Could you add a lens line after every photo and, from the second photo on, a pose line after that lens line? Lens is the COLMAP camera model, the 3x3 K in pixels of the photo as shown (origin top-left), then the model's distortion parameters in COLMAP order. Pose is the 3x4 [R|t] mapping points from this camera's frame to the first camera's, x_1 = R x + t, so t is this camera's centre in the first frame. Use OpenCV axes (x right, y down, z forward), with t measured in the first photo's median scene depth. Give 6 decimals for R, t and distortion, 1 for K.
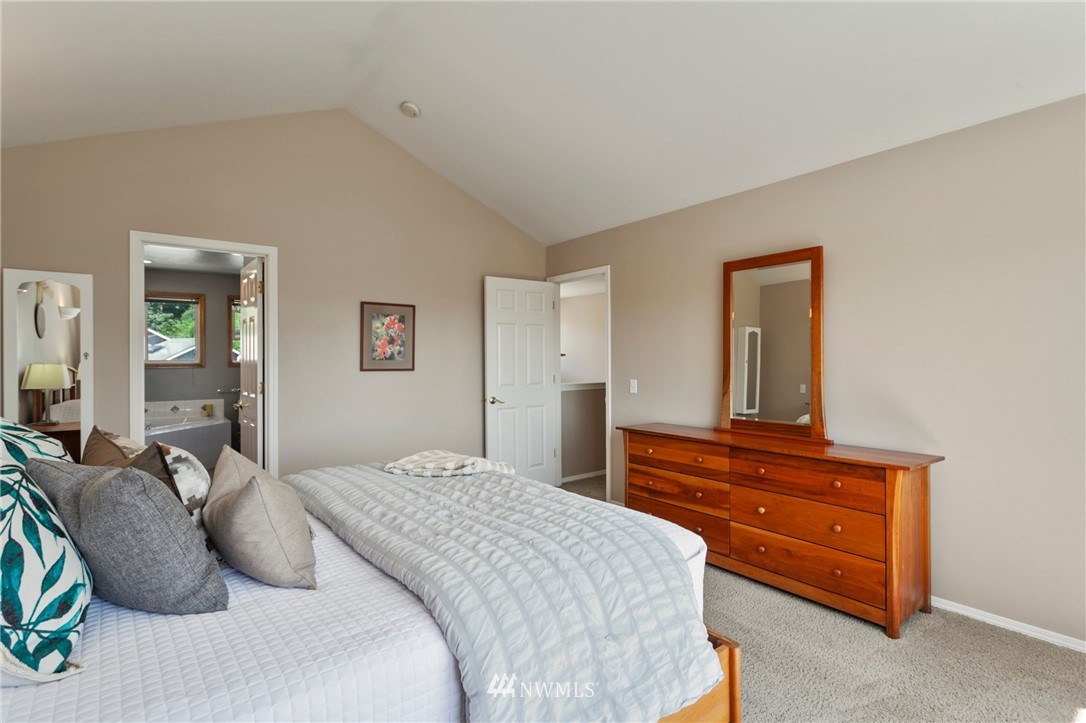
lens RADIAL K [[522.2, 0, 544.5], [0, 522.2, 358.1], [0, 0, 1]] dist [0.001977, 0.000602]
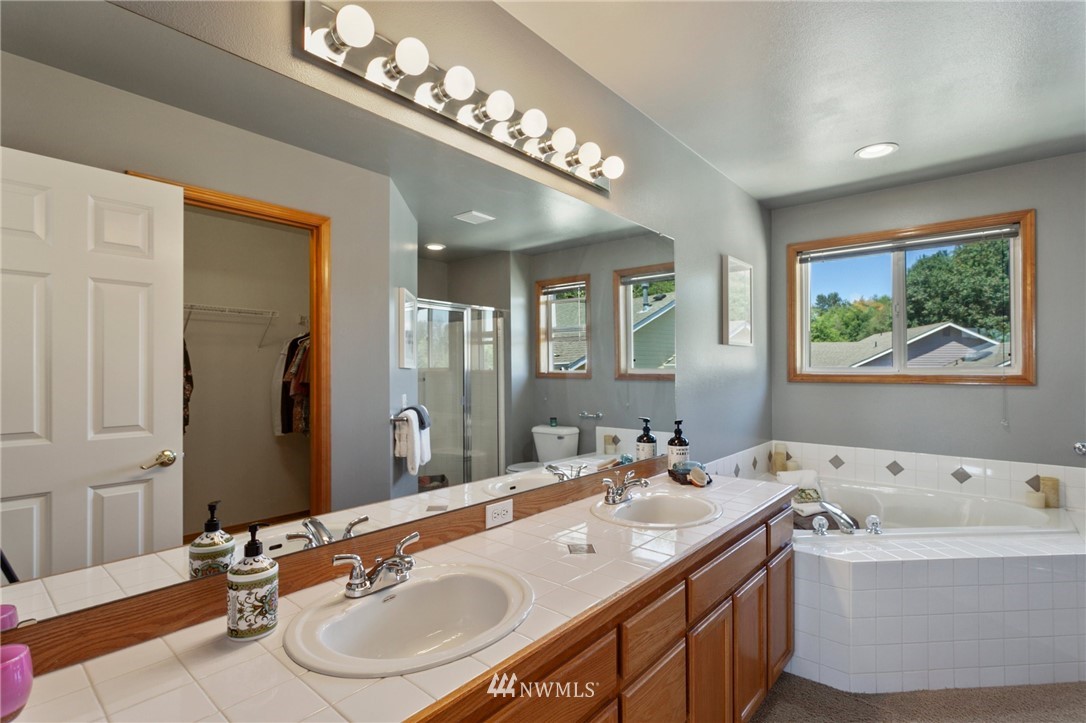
lens RADIAL K [[522.2, 0, 544.5], [0, 522.2, 358.1], [0, 0, 1]] dist [0.001977, 0.000602]
pose [[0.224369, -0.009250, -0.974460, -0.214237], [-0.006022, 0.999923, -0.010879, 0.001630], [0.974486, 0.008309, 0.224296, 0.339510]]
